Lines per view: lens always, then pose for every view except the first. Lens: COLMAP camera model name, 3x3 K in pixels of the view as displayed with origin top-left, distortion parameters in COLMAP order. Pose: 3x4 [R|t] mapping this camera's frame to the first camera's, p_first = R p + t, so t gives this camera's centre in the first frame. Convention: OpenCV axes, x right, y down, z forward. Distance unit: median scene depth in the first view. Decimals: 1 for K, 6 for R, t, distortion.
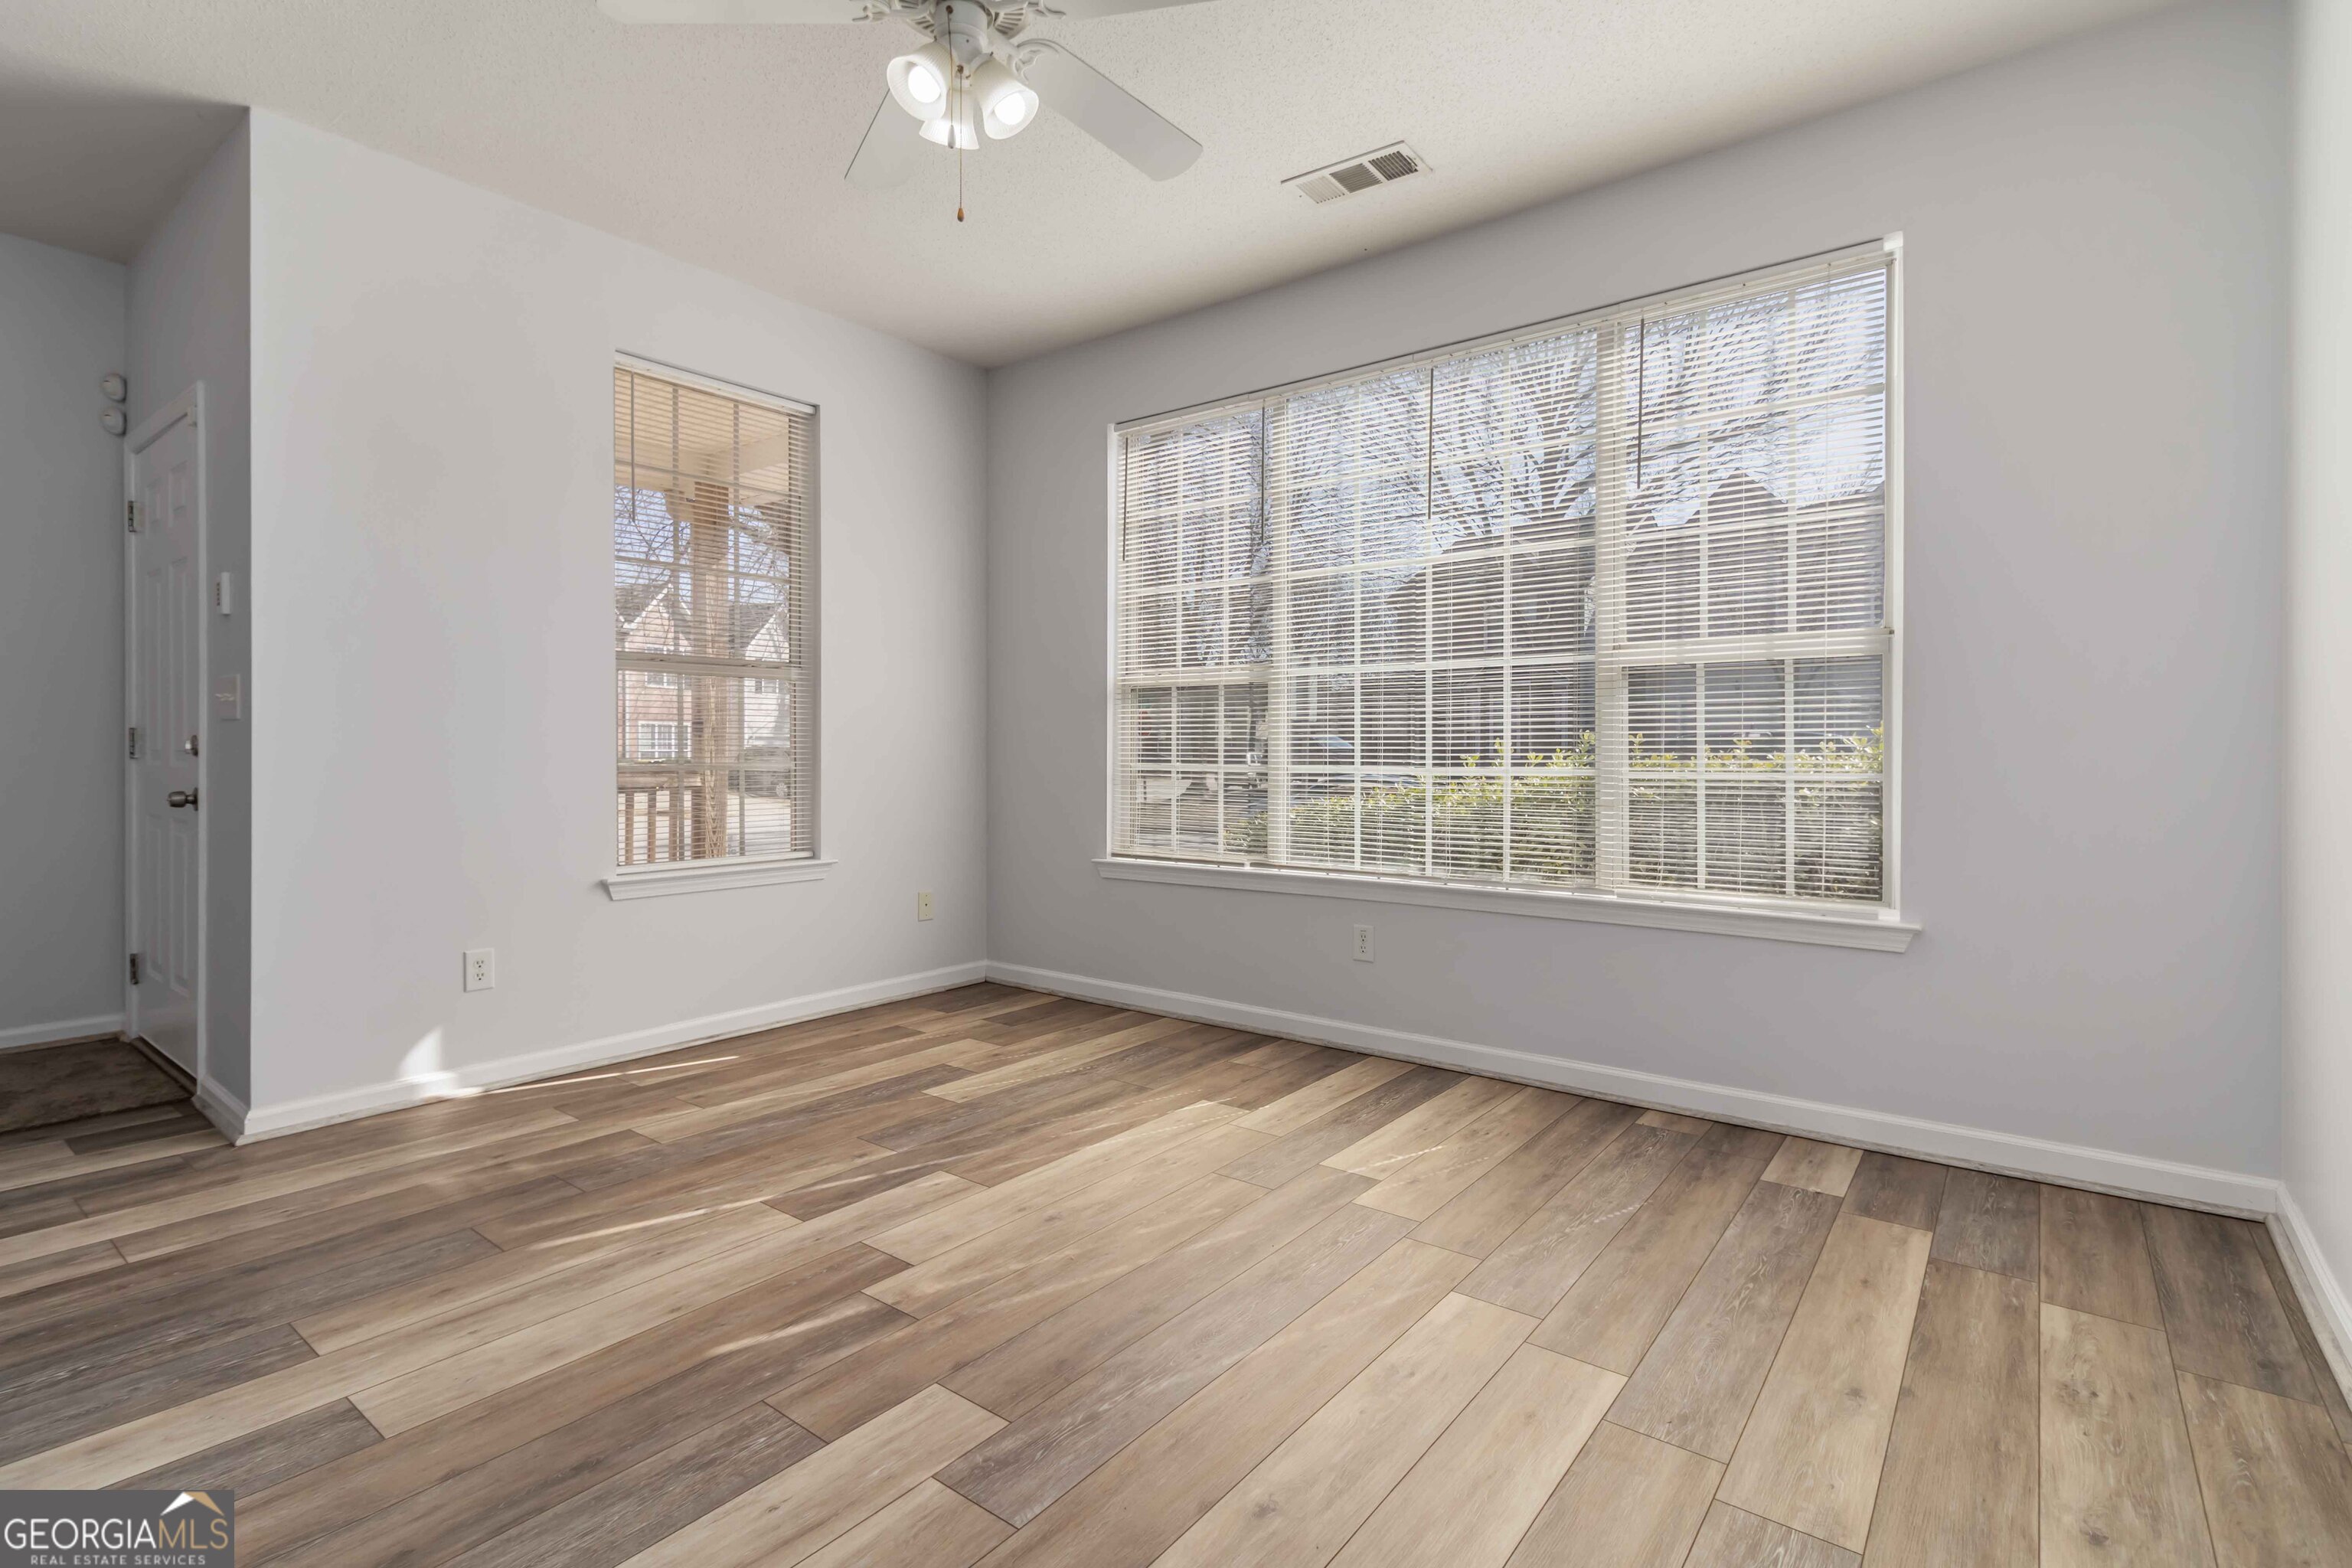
lens RADIAL K [[1094.9, 0, 1173.8], [0, 1094.9, 761.6], [0, 0, 1]] dist [0.001288, 0.001442]
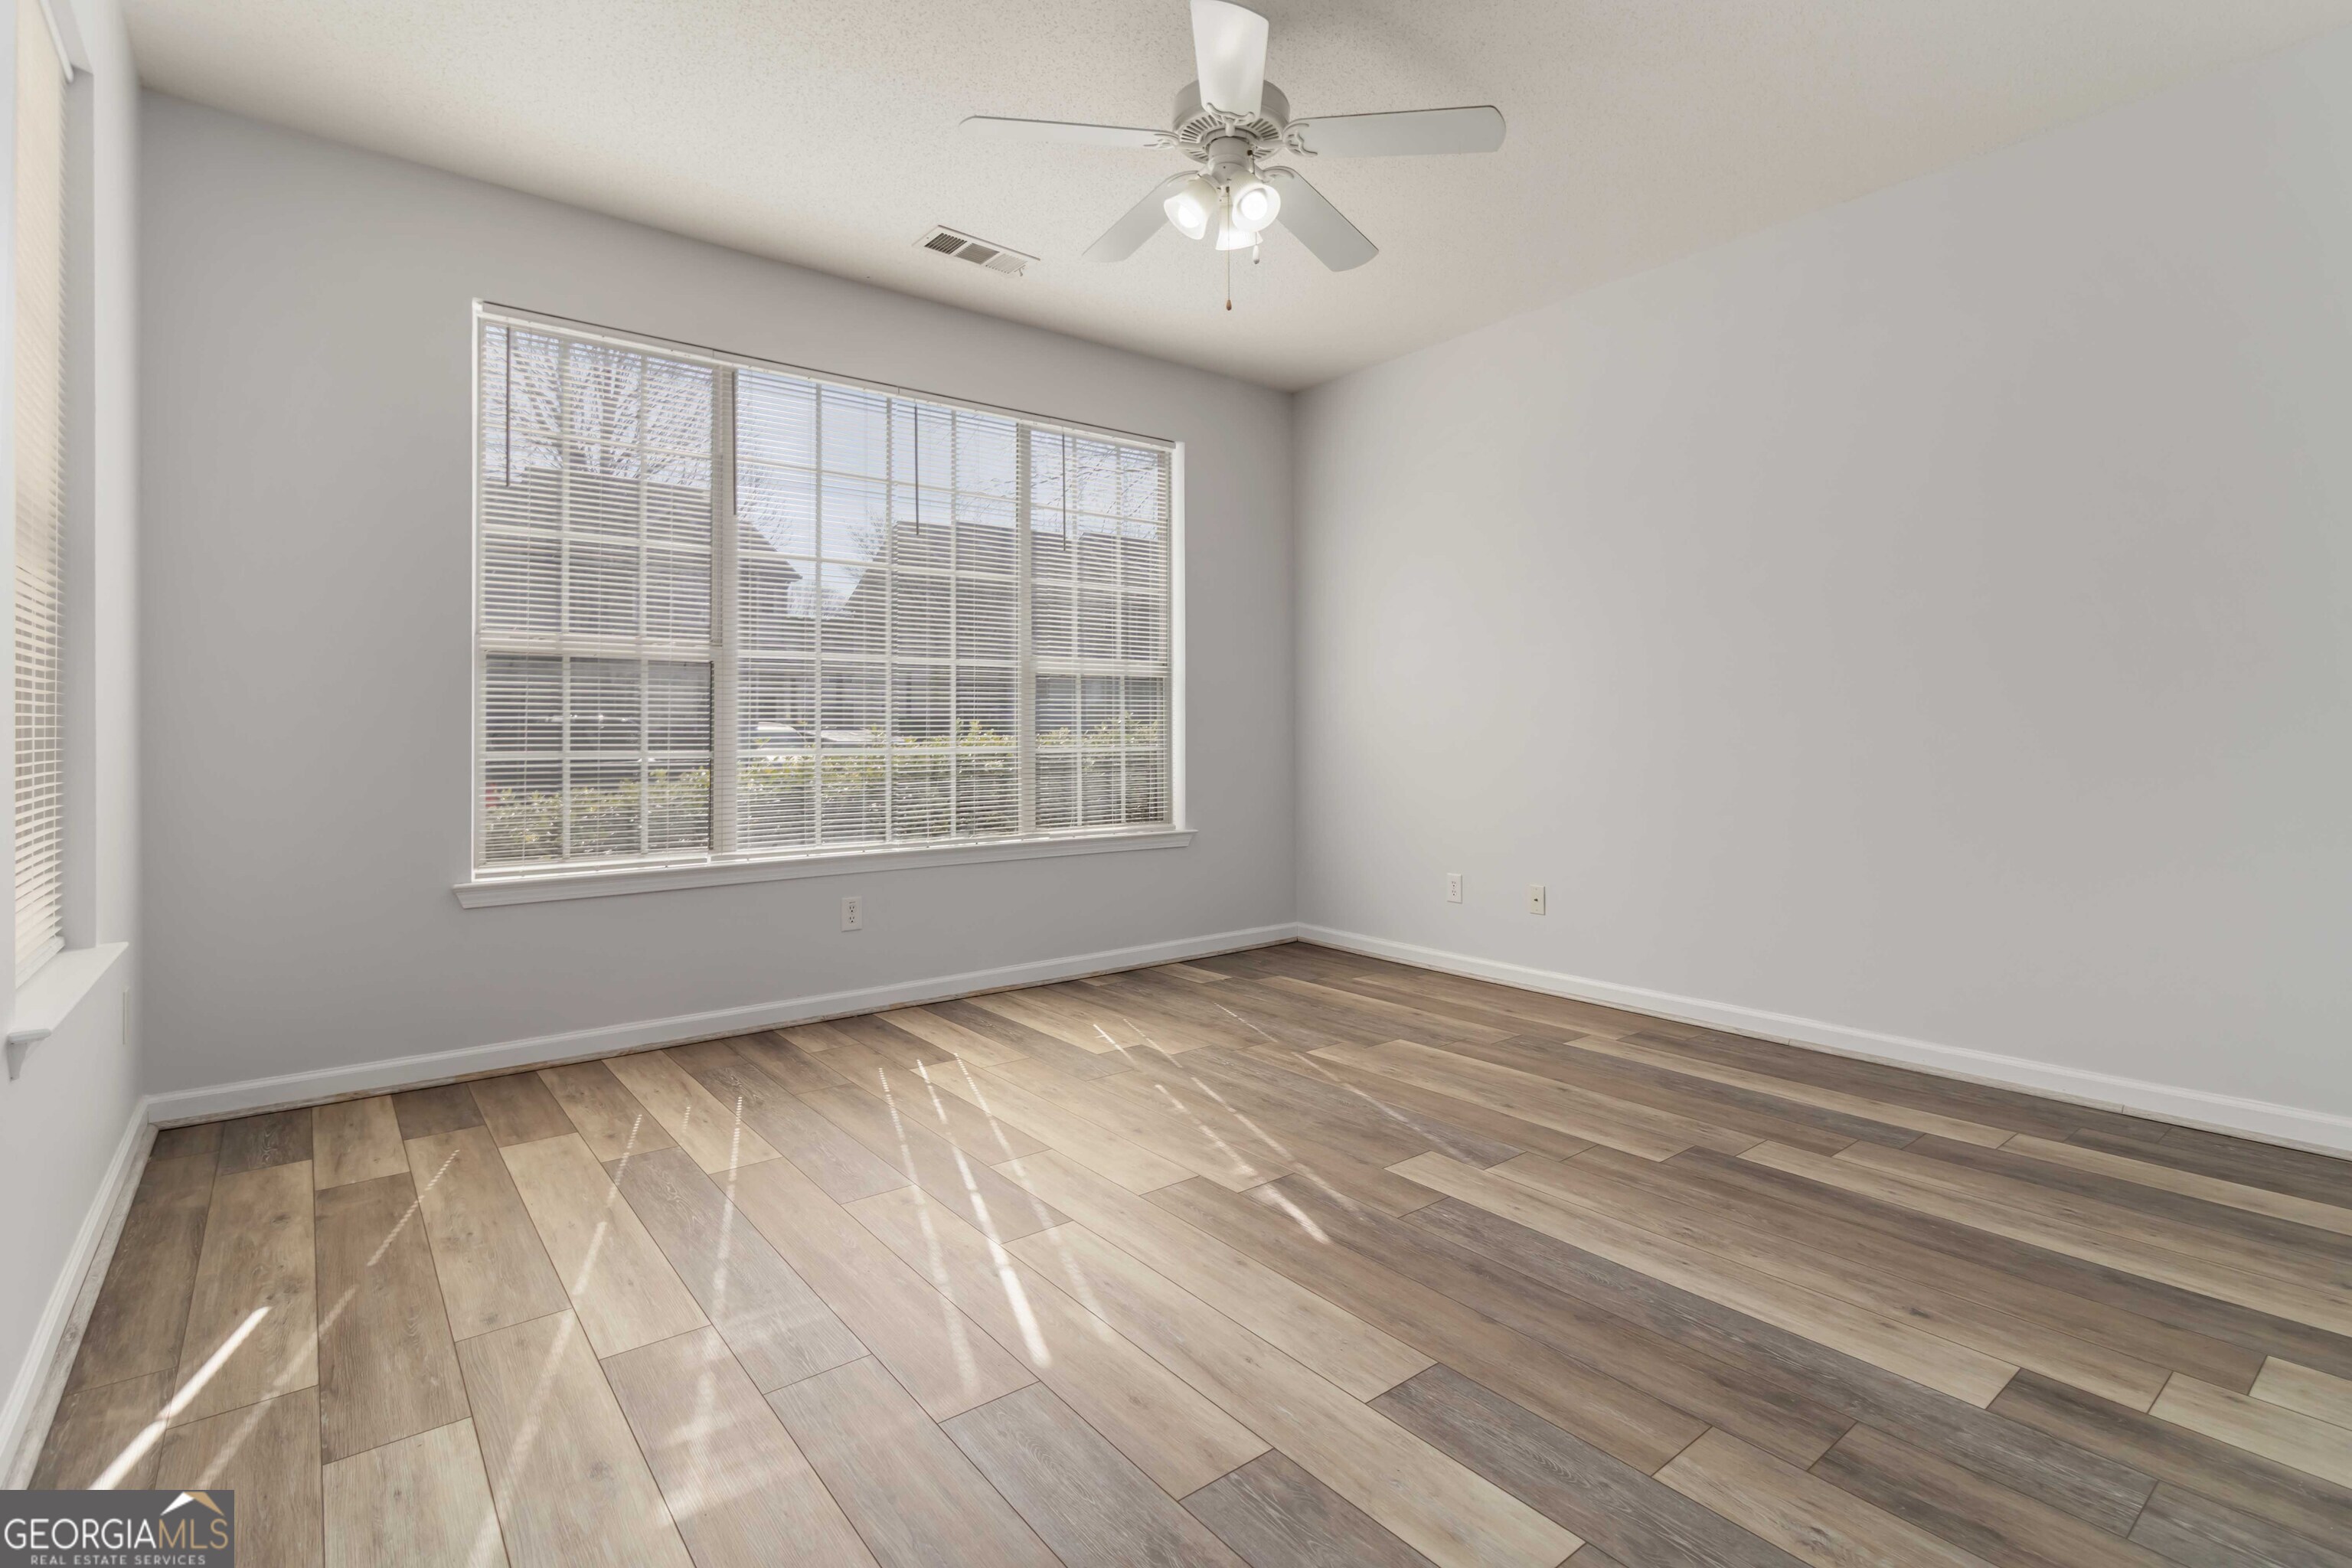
lens RADIAL K [[1111.4, 0, 1178.7], [0, 1111.4, 728.7], [0, 0, 1]] dist [-0.003645, -0.000315]
pose [[0.240115, 0.001758, 0.970743, -1.109084], [0.013978, 0.999888, -0.005268, -0.006657], [-0.970644, 0.014834, 0.240064, 0.584631]]
